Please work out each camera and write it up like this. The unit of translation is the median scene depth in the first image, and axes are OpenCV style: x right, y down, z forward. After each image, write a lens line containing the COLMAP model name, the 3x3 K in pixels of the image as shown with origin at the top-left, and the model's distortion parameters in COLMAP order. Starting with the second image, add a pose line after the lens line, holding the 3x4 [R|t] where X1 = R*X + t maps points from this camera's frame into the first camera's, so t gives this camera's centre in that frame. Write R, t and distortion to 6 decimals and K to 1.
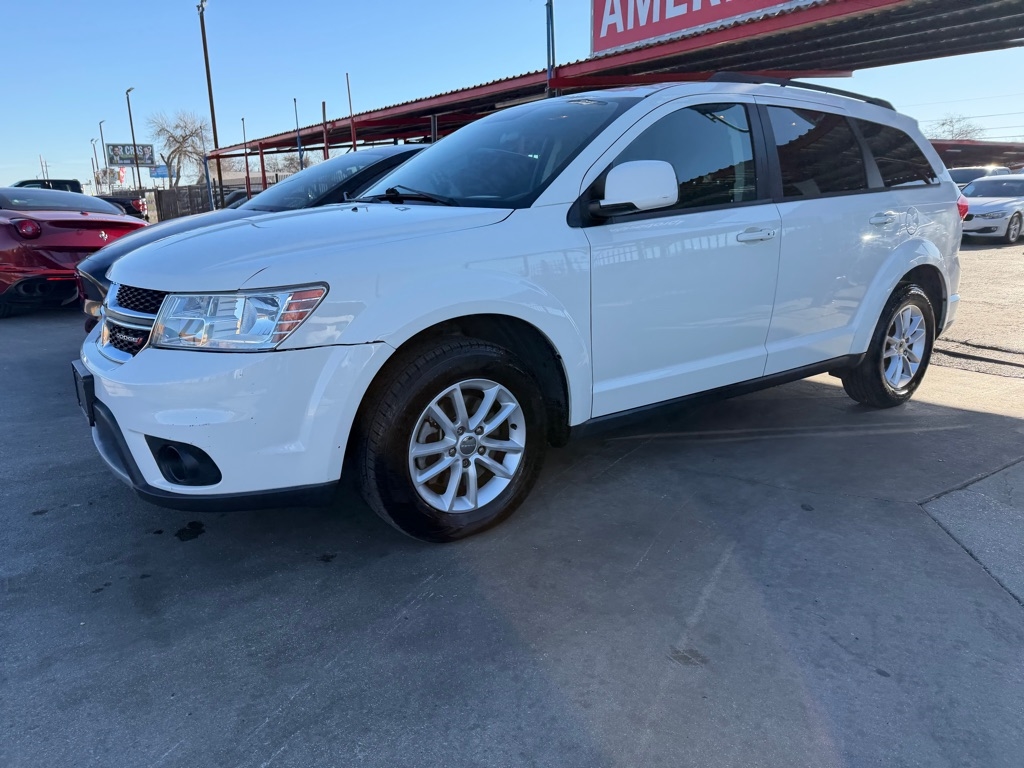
lens RADIAL K [[727.2, 0, 507.0], [0, 727.2, 383.1], [0, 0, 1]] dist [0.042754, -0.055391]
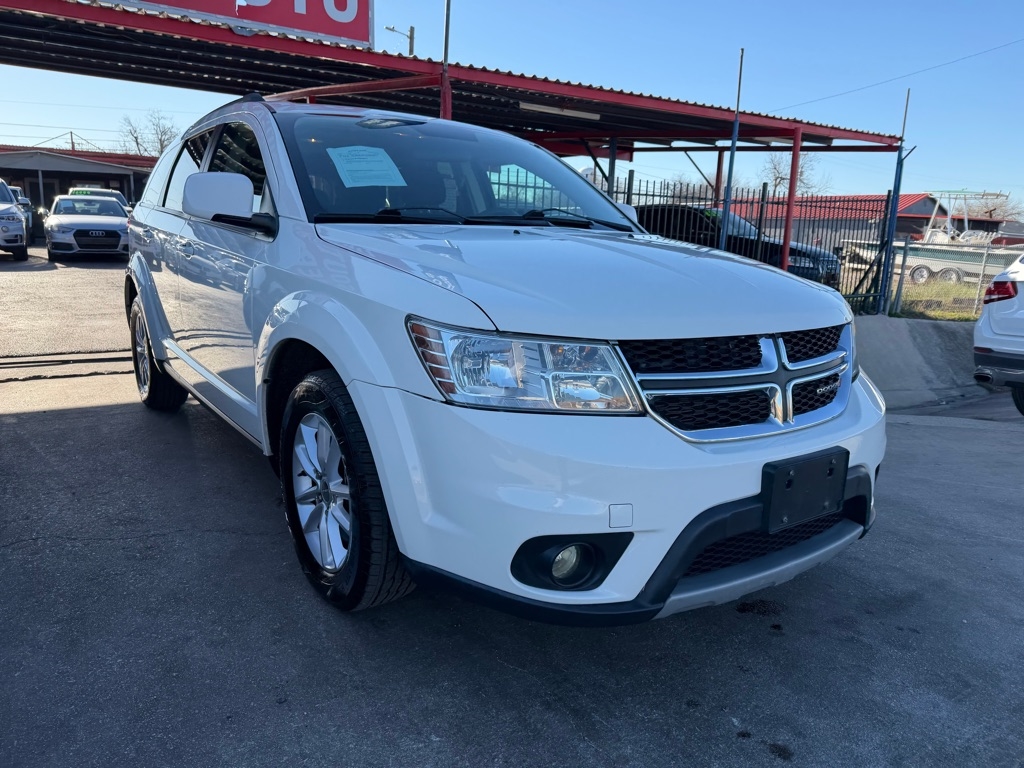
lens RADIAL K [[727.2, 0, 507.0], [0, 727.2, 383.1], [0, 0, 1]] dist [0.042754, -0.055391]
pose [[0.008991, -0.196985, 0.980365, -0.889879], [0.212500, 0.958388, 0.190620, -0.202537], [-0.977120, 0.206614, 0.050476, 0.865723]]
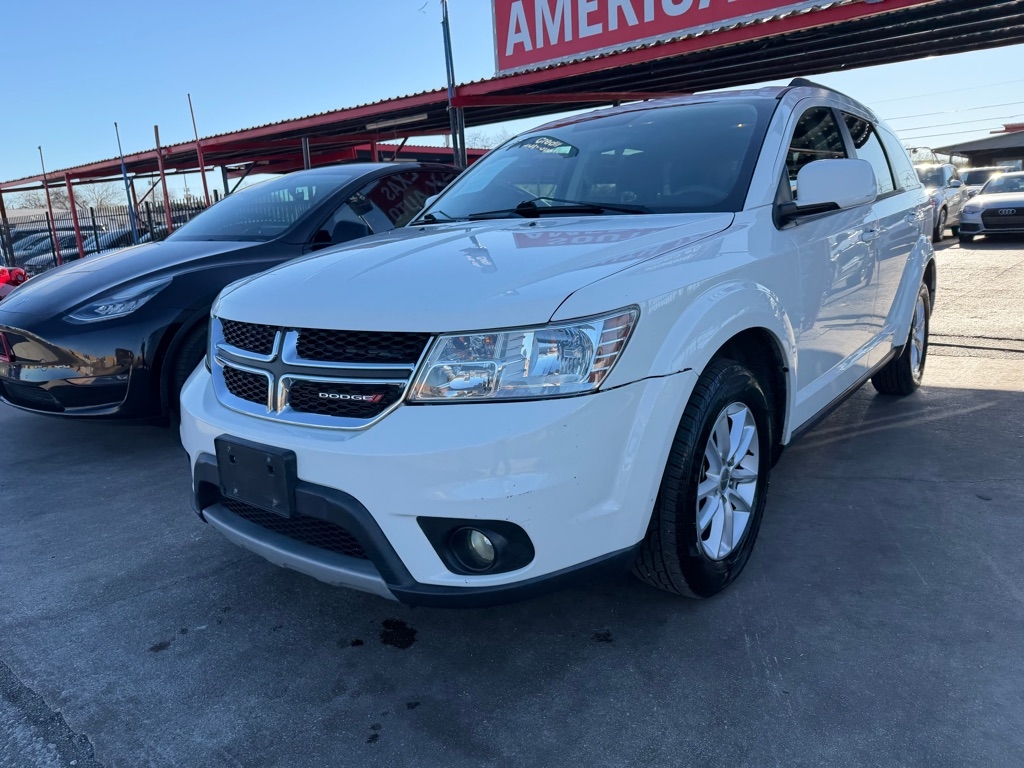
lens RADIAL K [[728.7, 0, 505.8], [0, 728.7, 371.6], [0, 0, 1]] dist [0.046112, -0.063901]
pose [[0.962341, -0.093674, 0.255196, -0.358404], [0.105584, 0.993851, -0.033345, -0.029221], [-0.250503, 0.059034, 0.966314, 0.137993]]
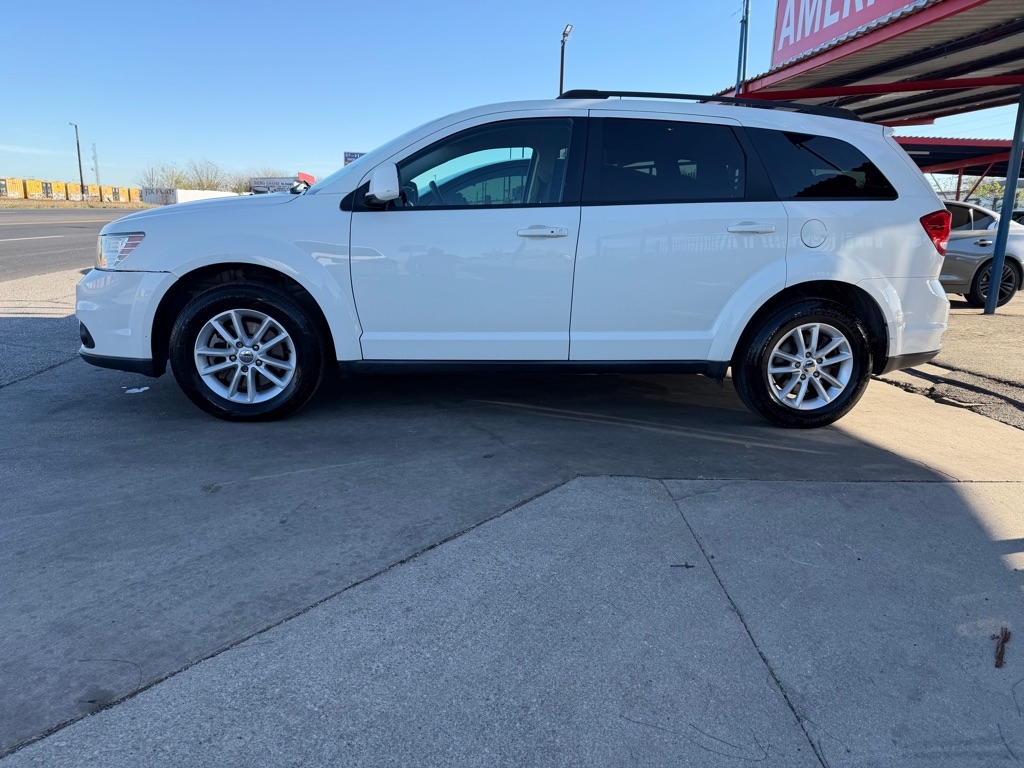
lens RADIAL K [[727.2, 0, 507.0], [0, 727.2, 383.1], [0, 0, 1]] dist [0.042754, -0.055391]
pose [[0.863602, 0.148419, -0.481834, 0.760580], [-0.159788, 0.986994, 0.017632, 0.019947], [0.478184, 0.061764, 0.876085, -0.018901]]
